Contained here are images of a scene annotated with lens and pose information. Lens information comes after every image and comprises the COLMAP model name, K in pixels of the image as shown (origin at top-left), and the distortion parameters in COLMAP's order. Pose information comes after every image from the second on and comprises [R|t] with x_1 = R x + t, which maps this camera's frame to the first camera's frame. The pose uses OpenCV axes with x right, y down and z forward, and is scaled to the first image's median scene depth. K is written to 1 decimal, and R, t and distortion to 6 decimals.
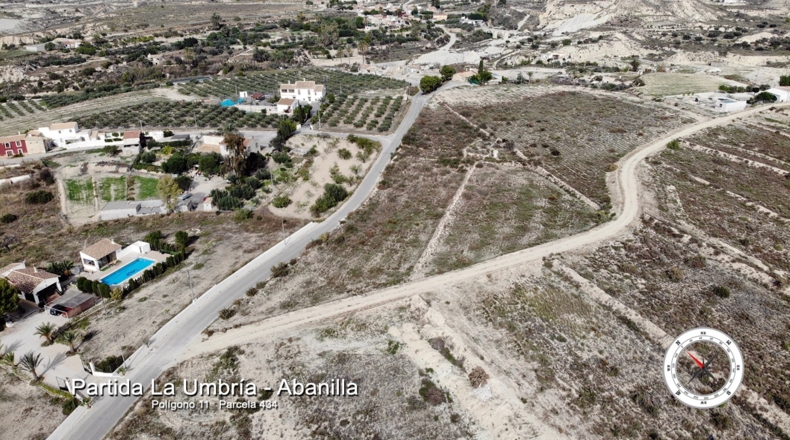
lens RADIAL K [[577.1, 0, 389.9], [0, 577.1, 216.2], [0, 0, 1]] dist [0.119770, -0.280994]
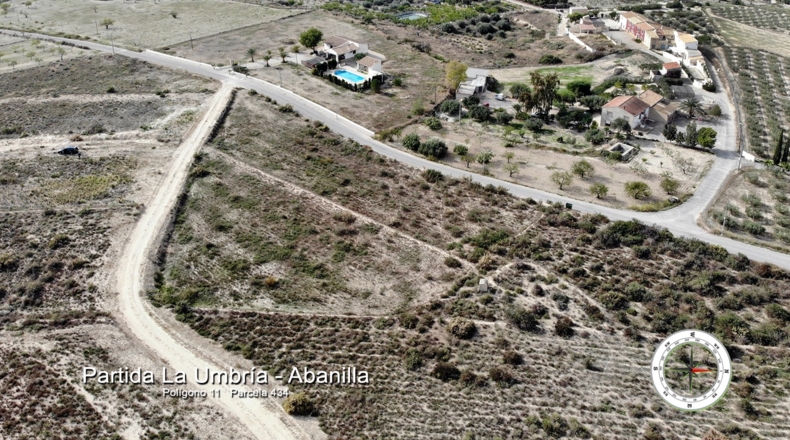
lens RADIAL K [[534.4, 0, 406.2], [0, 534.4, 219.3], [0, 0, 1]] dist [0.093594, -0.150673]
pose [[-0.334902, 0.551719, -0.763837, 0.449335], [-0.378644, 0.663516, 0.645272, -0.358079], [0.862826, 0.505325, -0.013308, 0.775696]]
